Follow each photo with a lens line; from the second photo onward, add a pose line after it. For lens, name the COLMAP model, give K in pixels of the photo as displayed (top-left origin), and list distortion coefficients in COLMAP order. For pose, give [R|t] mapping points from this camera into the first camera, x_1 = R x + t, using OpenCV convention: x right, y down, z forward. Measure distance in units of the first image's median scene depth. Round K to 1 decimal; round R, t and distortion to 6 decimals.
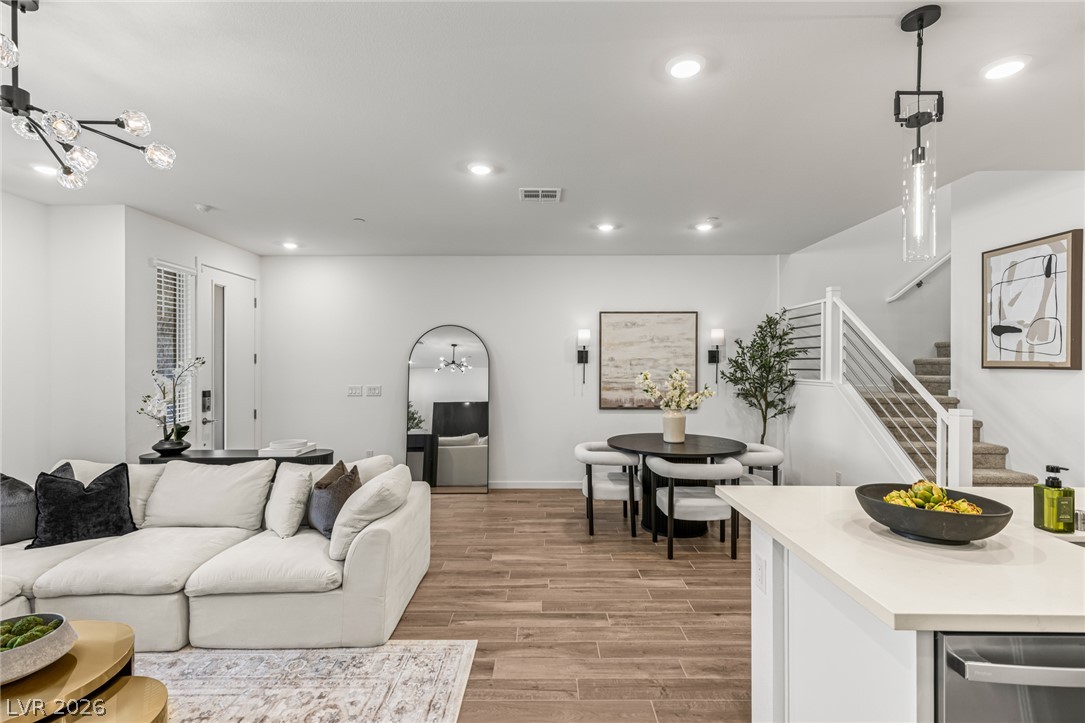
lens RADIAL K [[493.4, 0, 543.7], [0, 493.4, 359.5], [0, 0, 1]] dist [-0.003258, -0.000404]
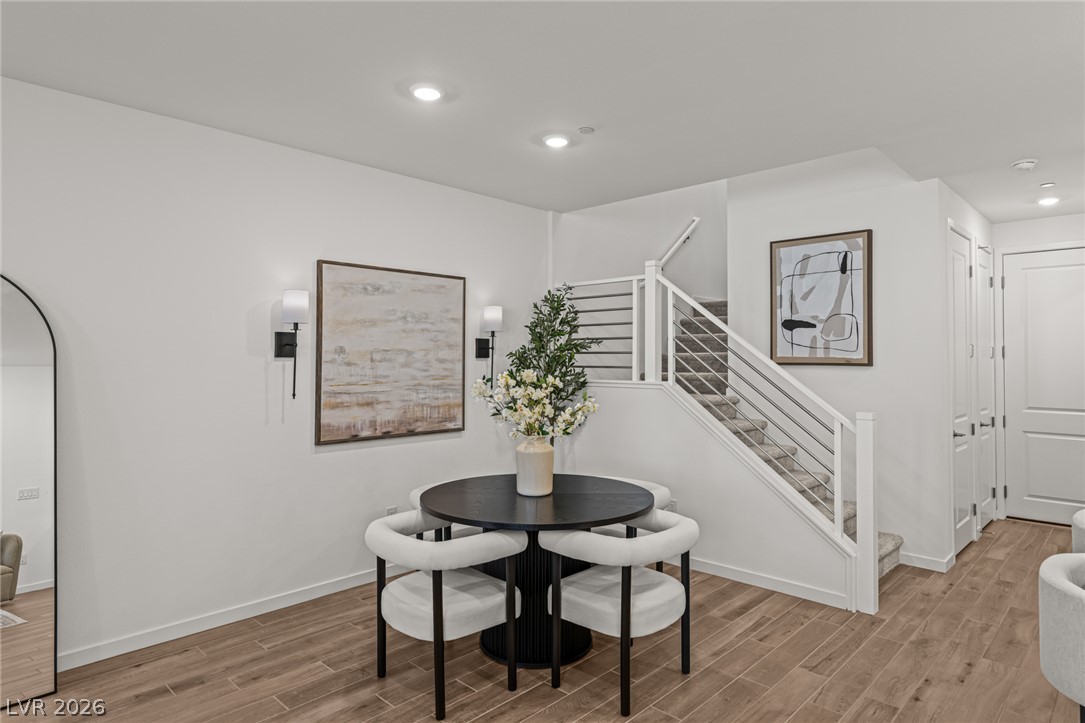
lens RADIAL K [[625.3, 0, 546.9], [0, 625.3, 340.8], [0, 0, 1]] dist [-0.000076, -0.002818]
pose [[0.688888, 0.022930, 0.724505, -0.236141], [-0.009104, 0.999694, -0.022983, 0.003263], [-0.724810, 0.009236, 0.688887, 0.428057]]
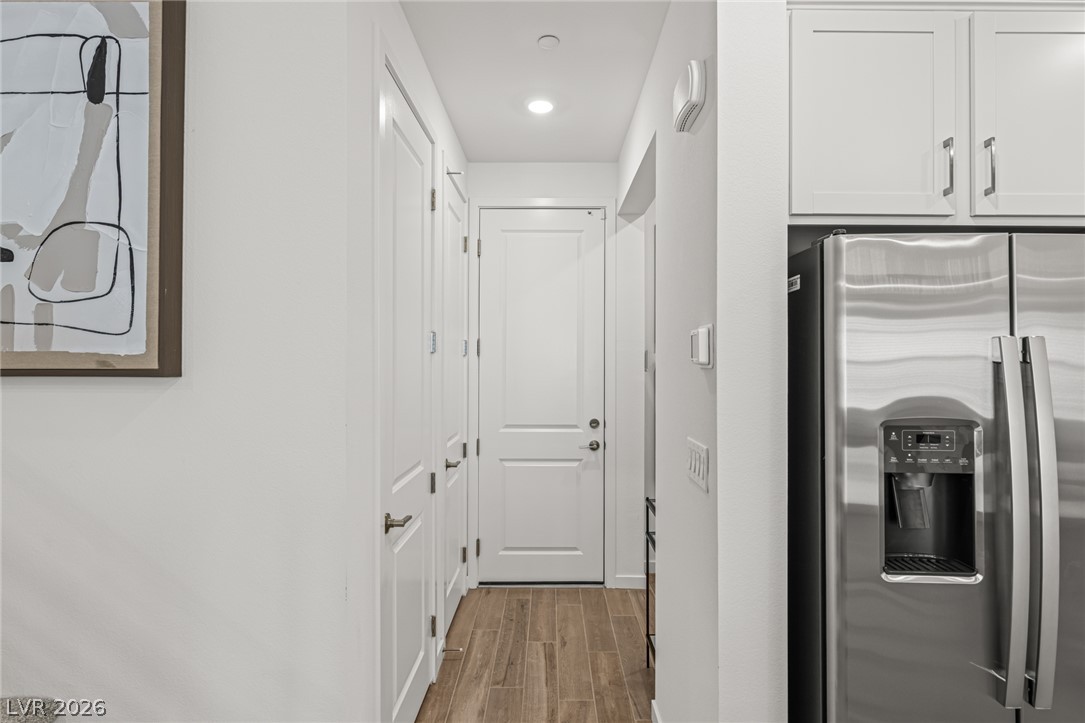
lens RADIAL K [[570.8, 0, 545.8], [0, 570.8, 358.6], [0, 0, 1]] dist [0.006857, 0.000682]
pose [[0.008397, 0.002019, 0.999963, 0.485206], [-0.007035, 0.999973, -0.001959, 0.005006], [-0.999940, -0.007018, 0.008411, 0.524006]]
